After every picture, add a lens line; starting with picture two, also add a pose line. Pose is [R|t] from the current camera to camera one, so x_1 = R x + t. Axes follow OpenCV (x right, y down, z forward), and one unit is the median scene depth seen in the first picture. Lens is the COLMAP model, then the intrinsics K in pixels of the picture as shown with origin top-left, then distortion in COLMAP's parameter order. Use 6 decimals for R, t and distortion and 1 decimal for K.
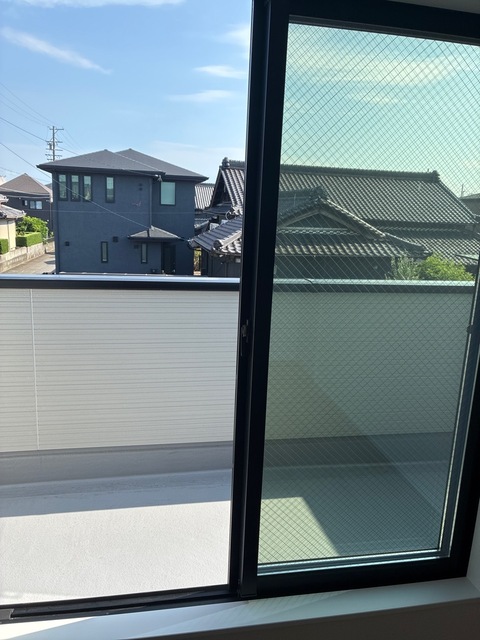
lens RADIAL K [[487.1, 0, 237.6], [0, 487.1, 318.7], [0, 0, 1]] dist [-0.001863, 0.000288]
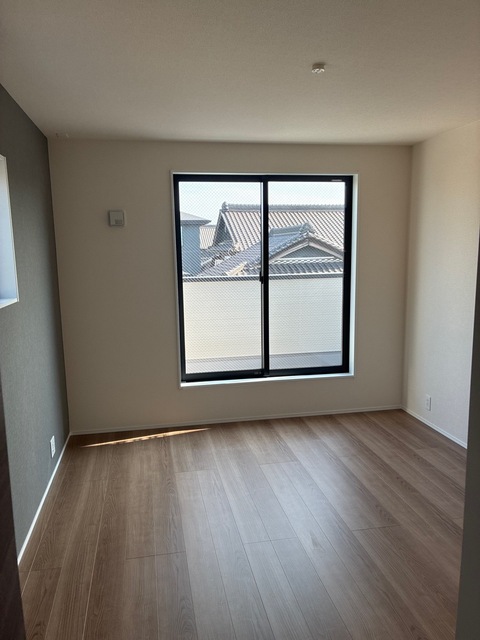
lens RADIAL K [[487.1, 0, 241.5], [0, 487.1, 321.0], [0, 0, 1]] dist [-0.001863, 0.000288]
pose [[0.998141, -0.060935, 0.000844, -0.003973], [0.060845, 0.995695, -0.069926, 0.028731], [0.003421, 0.069847, 0.997552, -0.121253]]
